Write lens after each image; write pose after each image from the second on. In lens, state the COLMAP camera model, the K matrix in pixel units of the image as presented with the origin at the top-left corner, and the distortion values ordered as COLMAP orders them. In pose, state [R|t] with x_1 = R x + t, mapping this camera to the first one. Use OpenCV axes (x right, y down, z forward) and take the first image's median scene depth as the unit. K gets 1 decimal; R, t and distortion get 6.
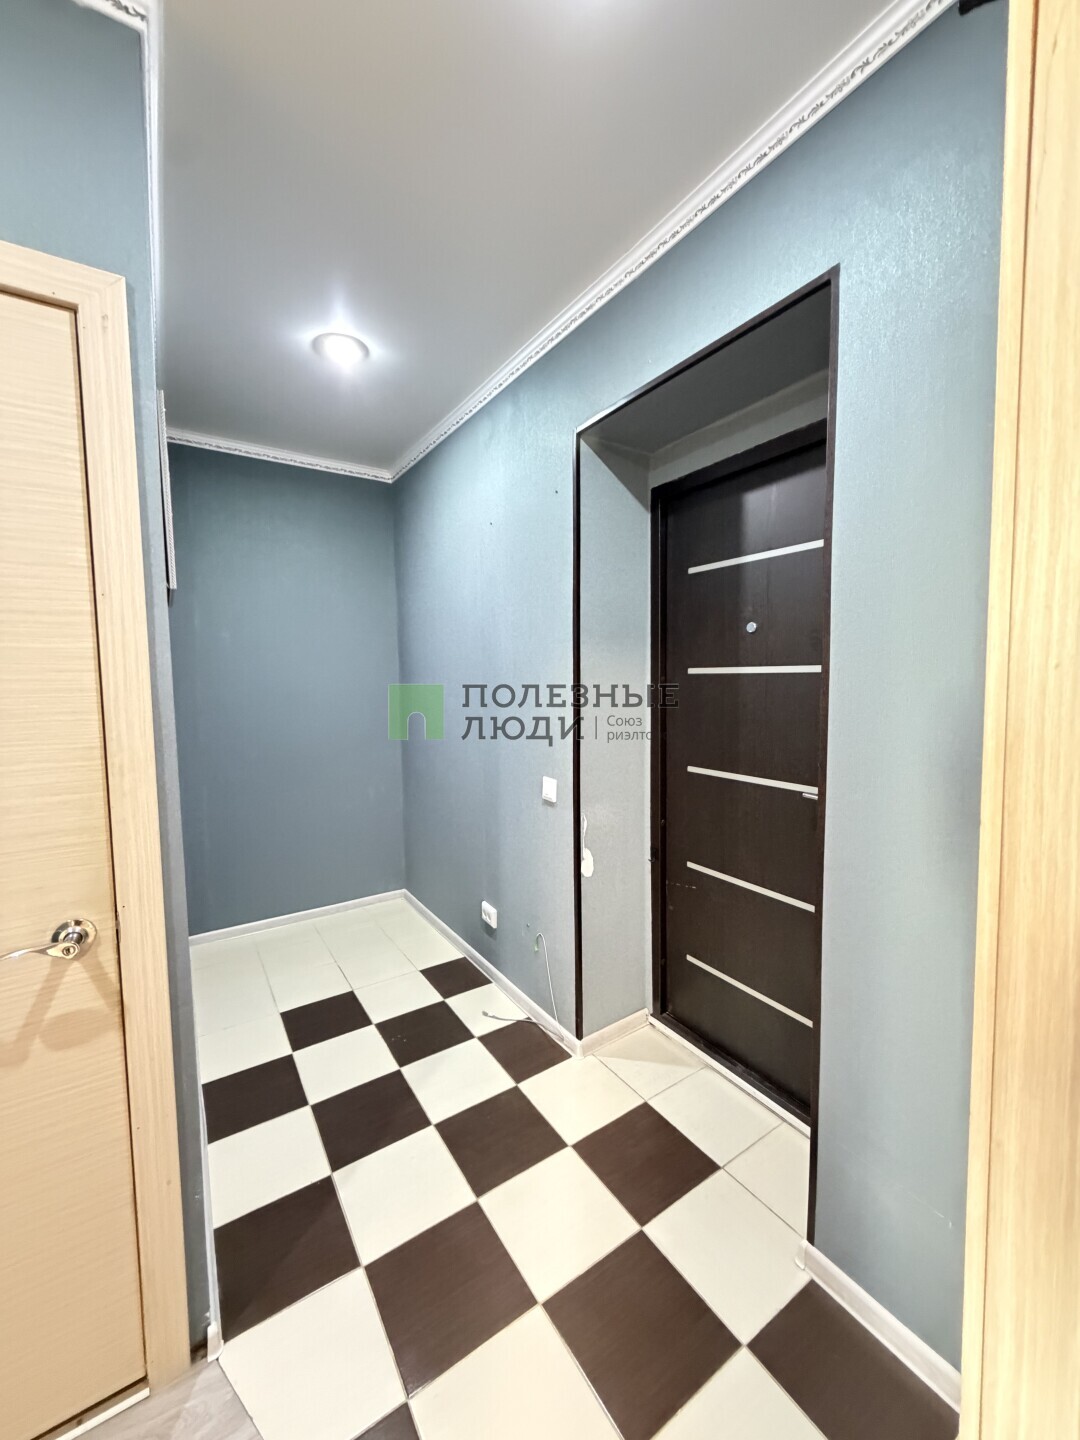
lens RADIAL K [[571.8, 0, 536.3], [0, 571.8, 712.8], [0, 0, 1]] dist [-0.002208, 0.000998]
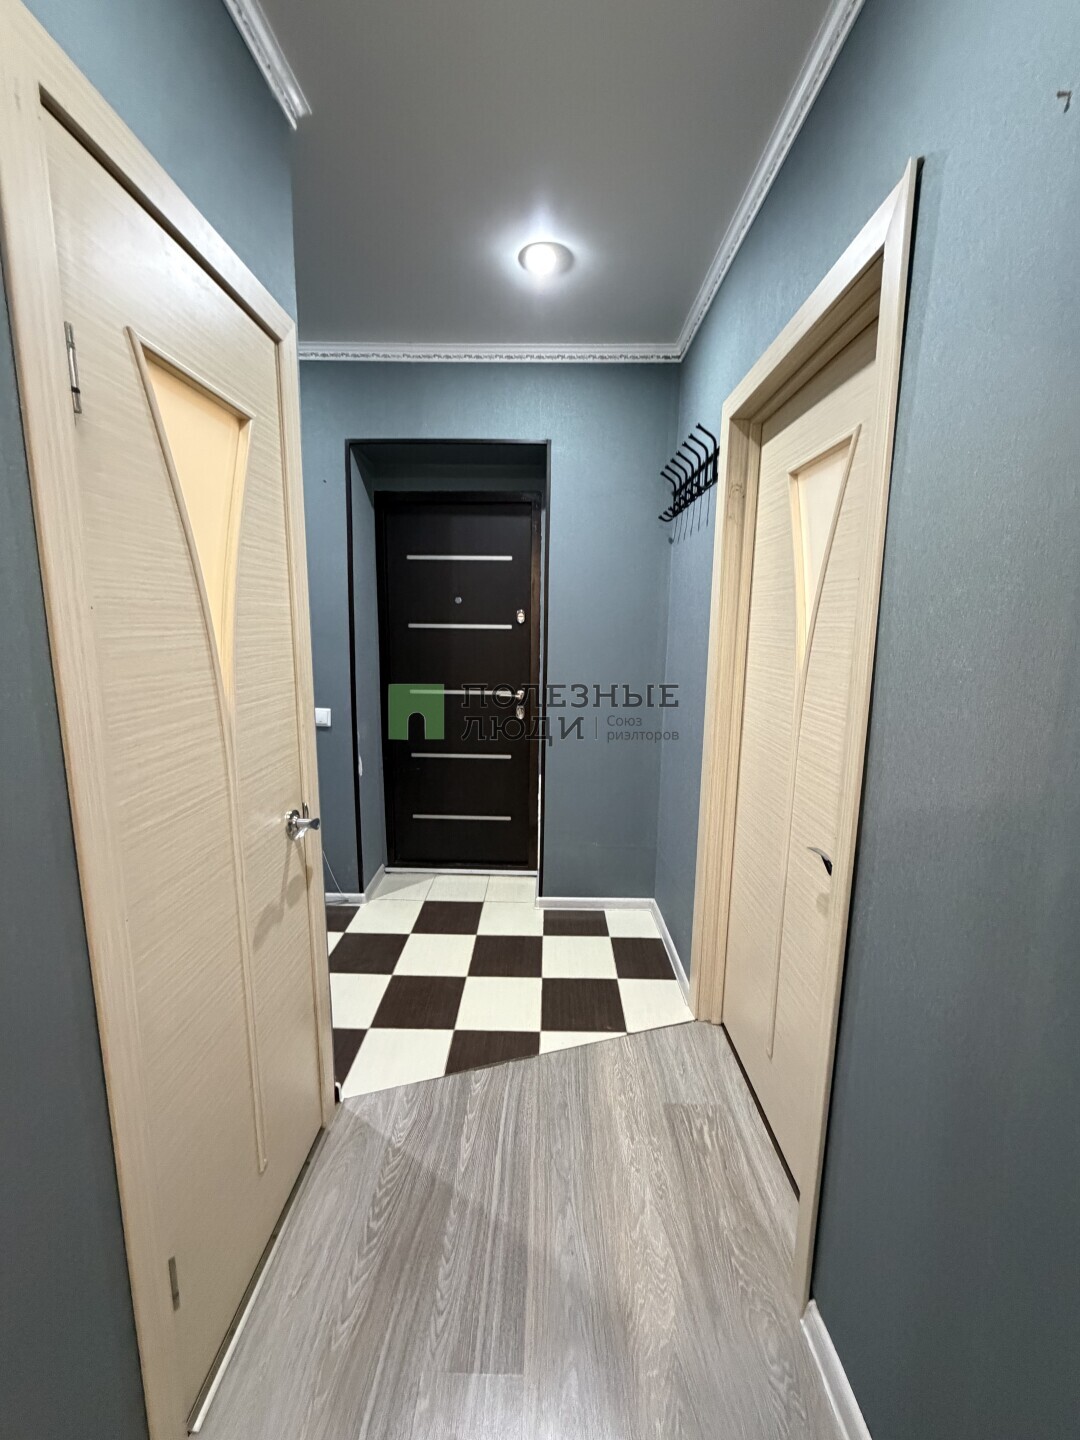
lens RADIAL K [[571.8, 0, 533.1], [0, 571.8, 714.9], [0, 0, 1]] dist [-0.002208, 0.000998]
pose [[0.566070, -0.112552, 0.816637, -0.861513], [0.038162, 0.993151, 0.110427, 0.005723], [-0.823473, -0.031345, 0.566489, -0.124988]]
